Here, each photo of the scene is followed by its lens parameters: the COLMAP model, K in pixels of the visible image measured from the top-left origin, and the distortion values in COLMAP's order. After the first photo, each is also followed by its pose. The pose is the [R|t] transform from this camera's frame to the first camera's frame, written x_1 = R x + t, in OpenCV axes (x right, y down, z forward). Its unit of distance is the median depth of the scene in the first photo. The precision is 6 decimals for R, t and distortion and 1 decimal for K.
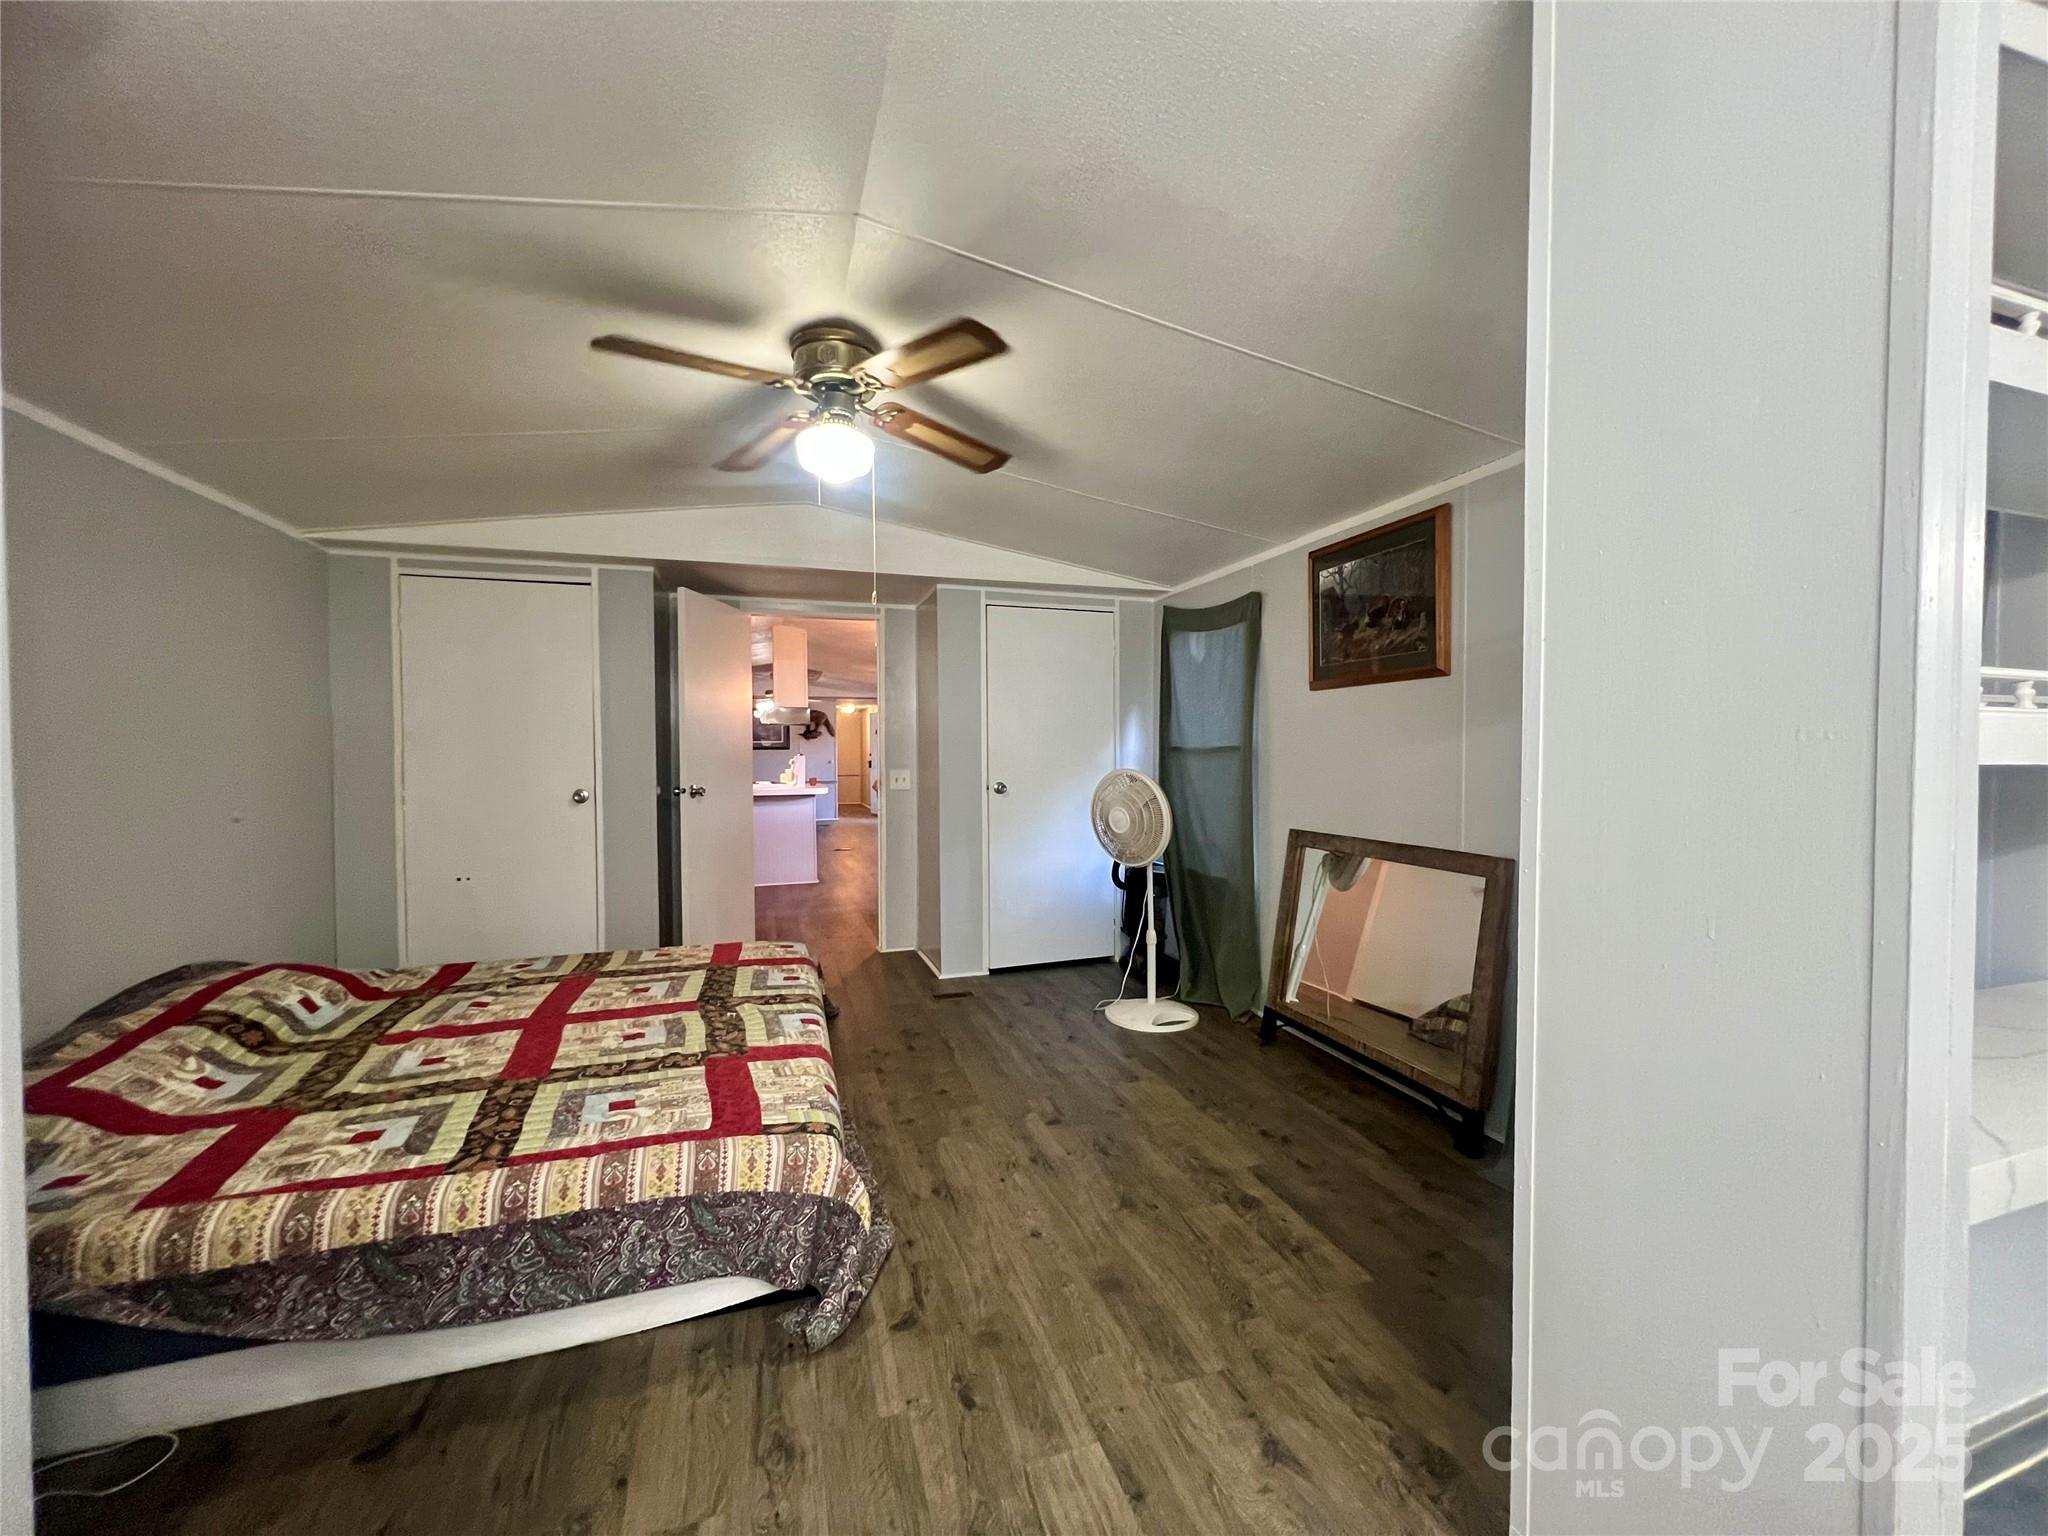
lens RADIAL K [[811.0, 0, 1031.3], [0, 811.0, 768.6], [0, 0, 1]] dist [-0.000223, 0.000581]
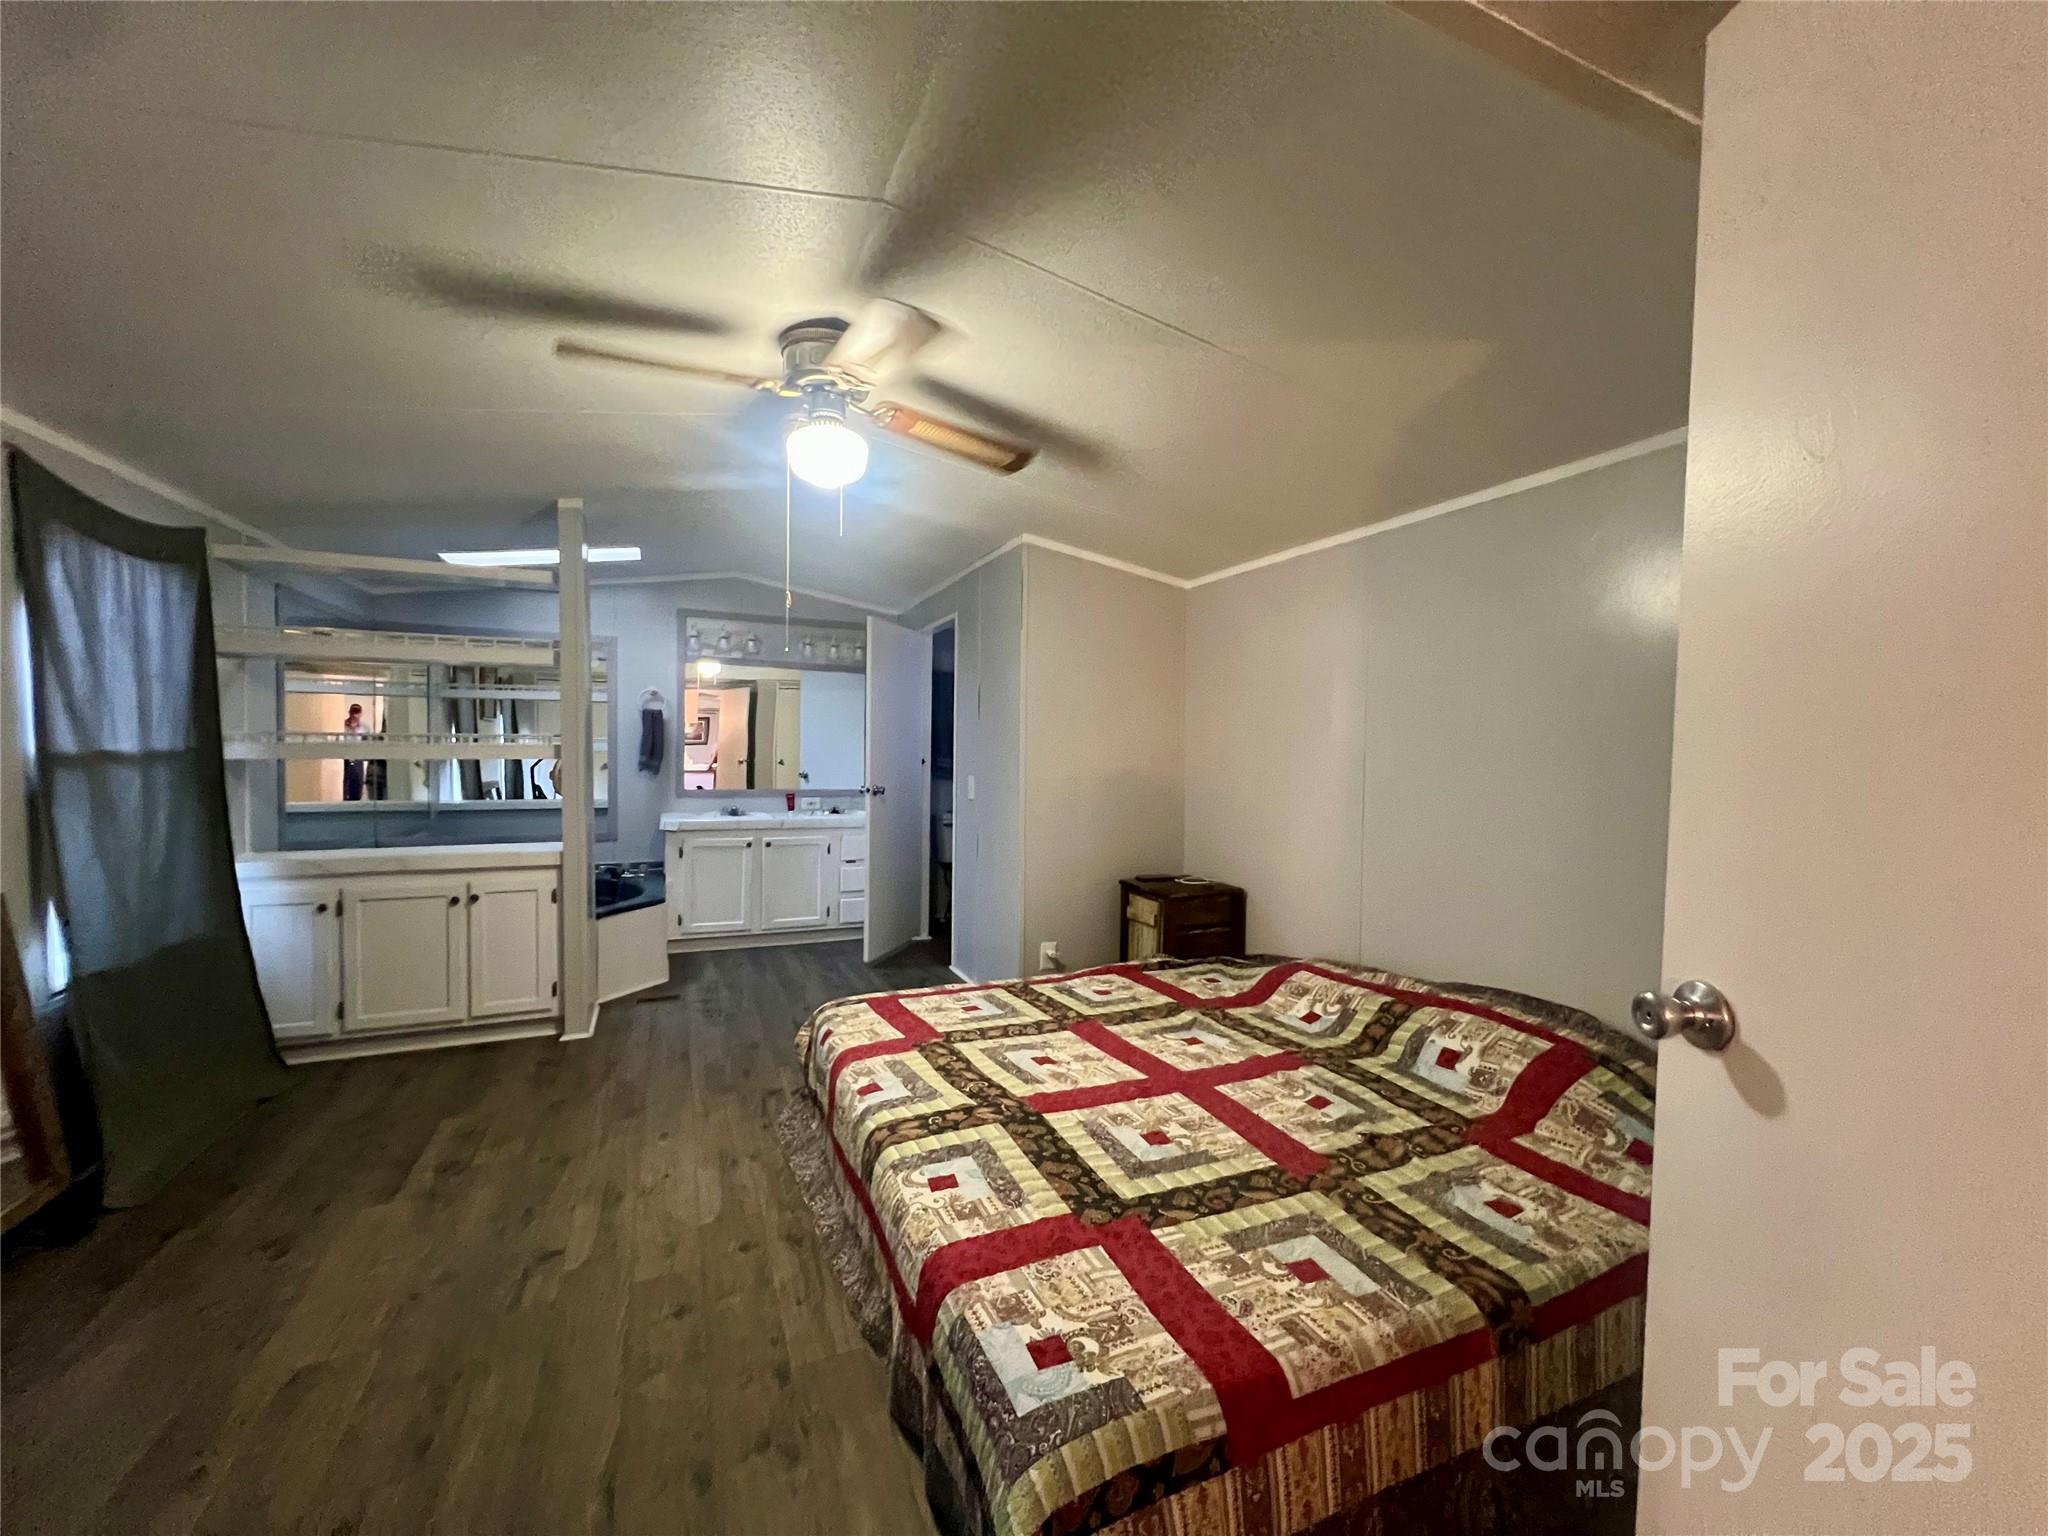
lens RADIAL K [[811.0, 0, 1022.3], [0, 811.0, 771.2], [0, 0, 1]] dist [-0.000223, 0.000581]
pose [[-0.996339, -0.004264, -0.085382, -0.388978], [-0.009159, 0.998331, 0.057020, -0.071122], [0.084997, 0.057593, -0.994715, 1.990291]]
